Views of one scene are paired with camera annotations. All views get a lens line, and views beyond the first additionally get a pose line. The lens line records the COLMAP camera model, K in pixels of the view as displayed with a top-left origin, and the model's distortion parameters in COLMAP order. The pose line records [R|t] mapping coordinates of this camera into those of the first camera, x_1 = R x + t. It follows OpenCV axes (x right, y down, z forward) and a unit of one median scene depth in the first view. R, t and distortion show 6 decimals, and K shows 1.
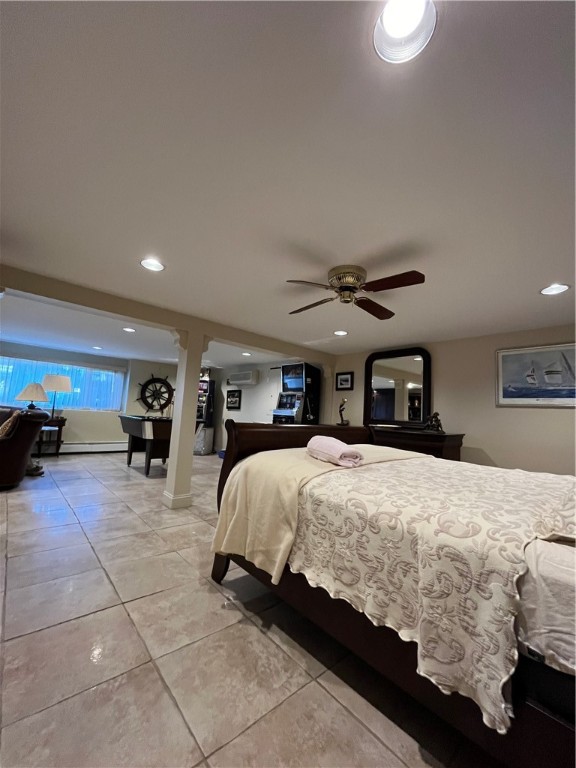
lens RADIAL K [[312.4, 0, 290.7], [0, 312.4, 381.0], [0, 0, 1]] dist [-0.000363, -0.000193]
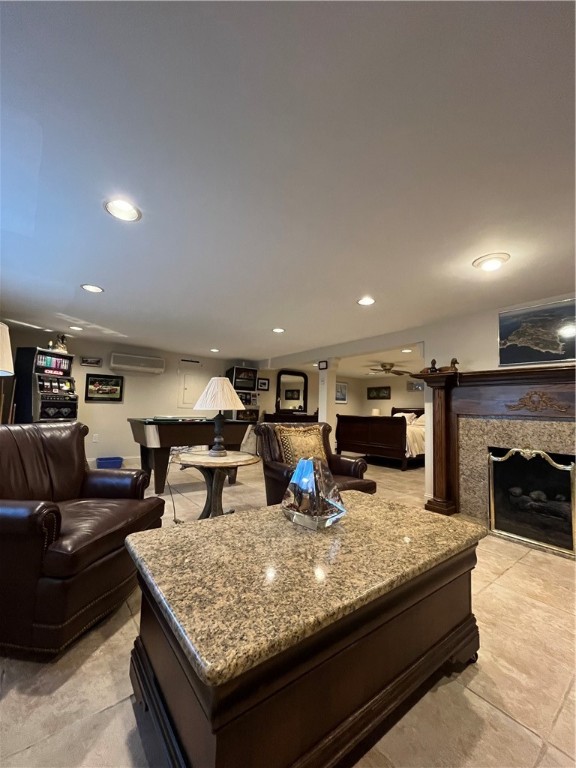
lens RADIAL K [[312.4, 0, 290.0], [0, 312.4, 386.5], [0, 0, 1]] dist [-0.000363, -0.000193]
pose [[0.079598, 0.040770, 0.995993, -0.911429], [-0.117394, 0.992594, -0.031249, 0.029324], [-0.989890, -0.114436, 0.083795, 0.529146]]
